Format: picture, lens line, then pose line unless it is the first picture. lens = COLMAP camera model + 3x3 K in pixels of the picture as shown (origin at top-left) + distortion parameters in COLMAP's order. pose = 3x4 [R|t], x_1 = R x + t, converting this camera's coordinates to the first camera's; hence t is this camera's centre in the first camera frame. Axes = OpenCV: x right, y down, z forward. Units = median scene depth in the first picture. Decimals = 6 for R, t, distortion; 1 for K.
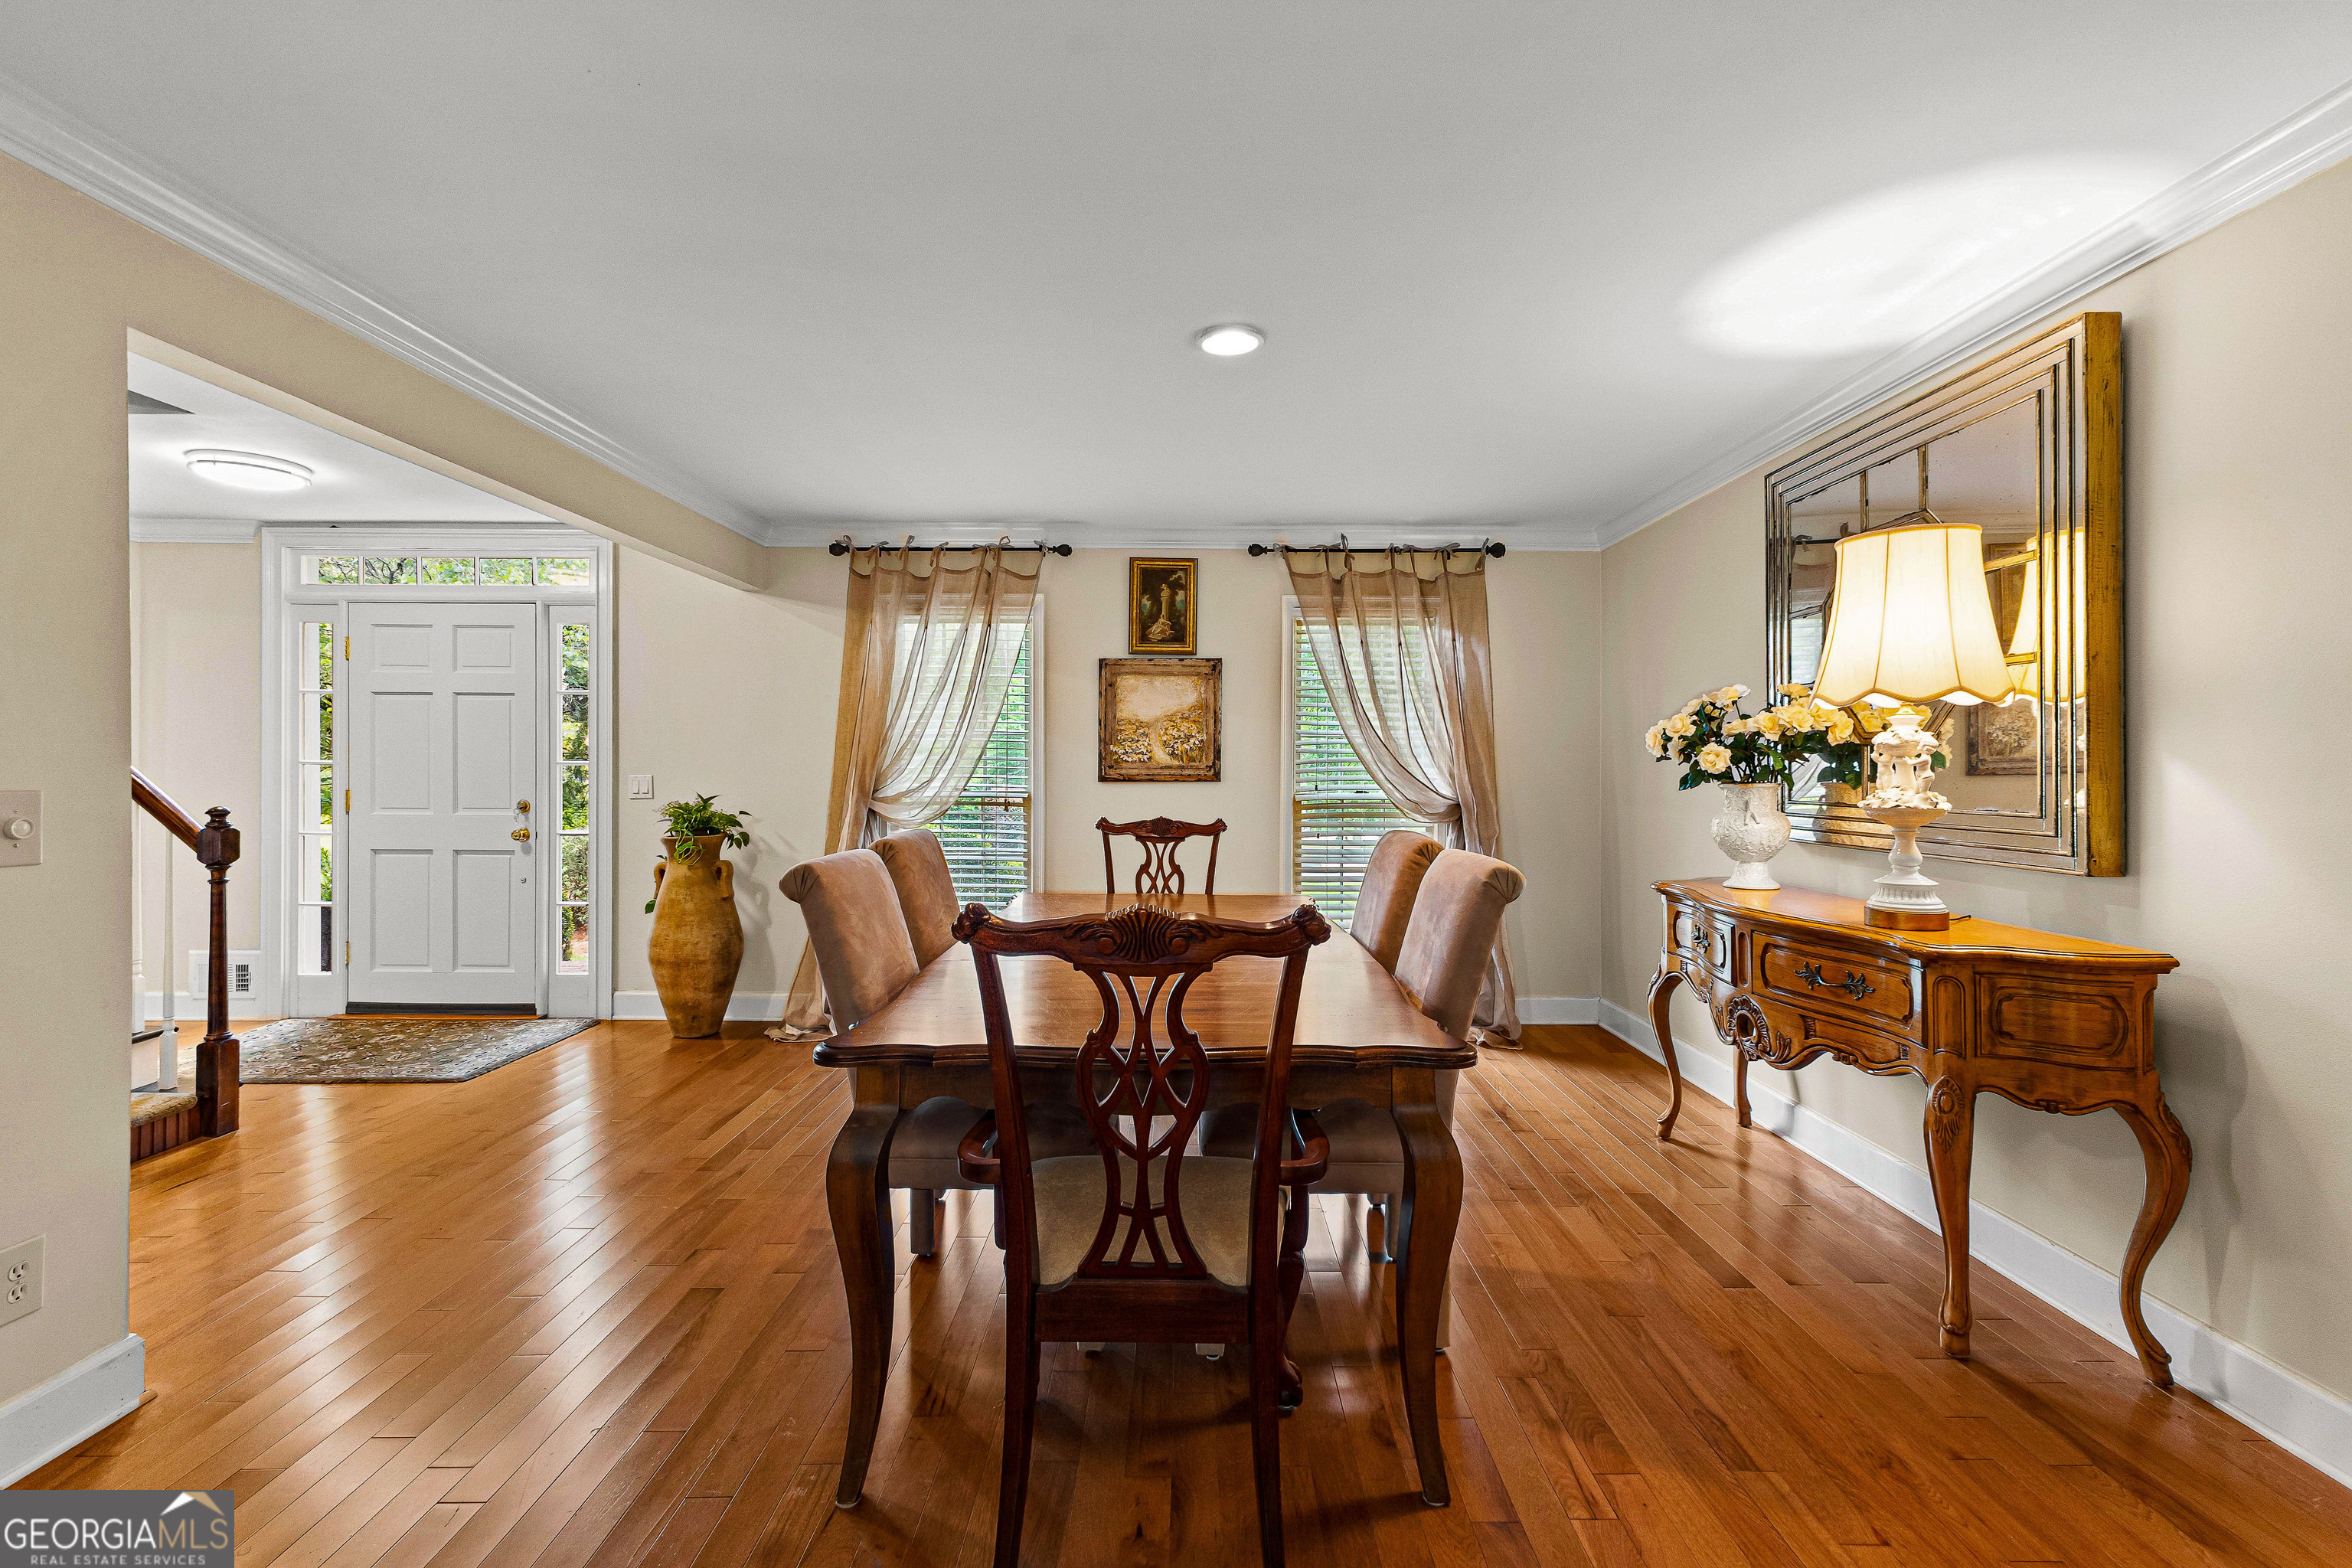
lens RADIAL K [[1019.6, 0, 1182.5], [0, 1019.6, 769.6], [0, 0, 1]] dist [0.016428, -0.003671]
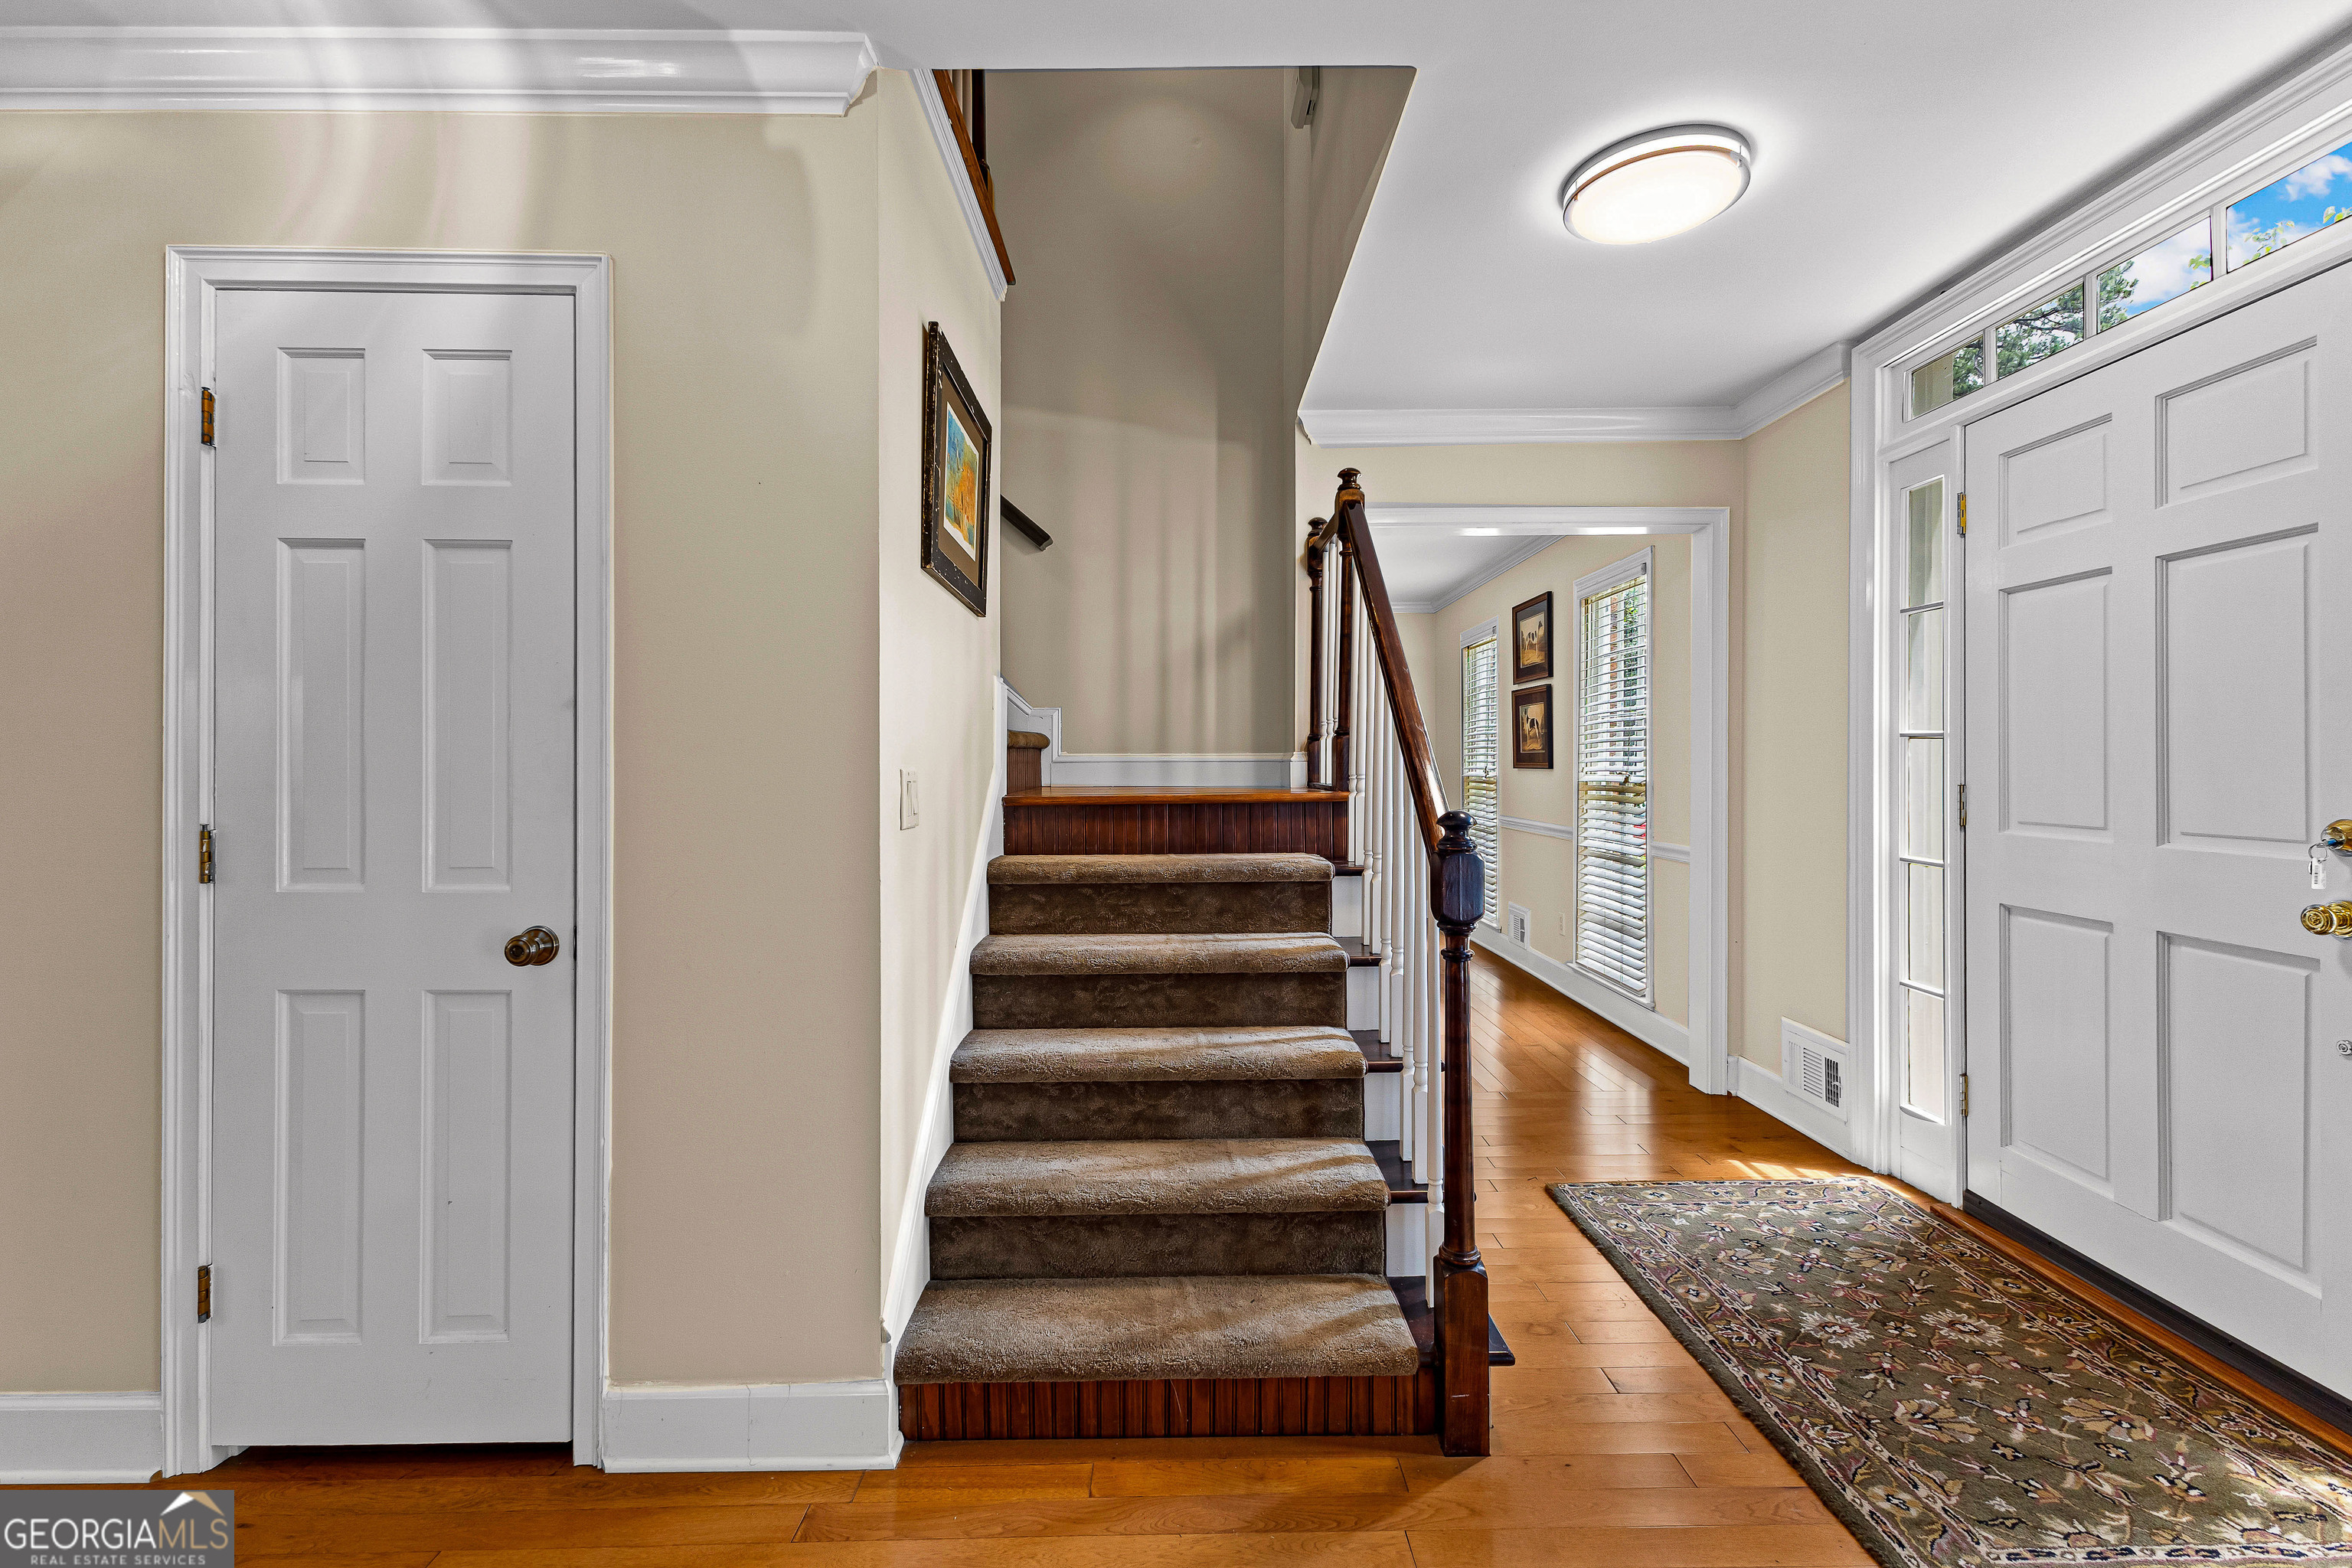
lens RADIAL K [[1019.6, 0, 1176.6], [0, 1019.6, 773.2], [0, 0, 1]] dist [0.016428, -0.003671]
pose [[0.013549, 0.003364, -0.999903, -0.293185], [0.006884, 0.999970, 0.003458, 0.009075], [0.999885, -0.006930, 0.013525, 0.593358]]
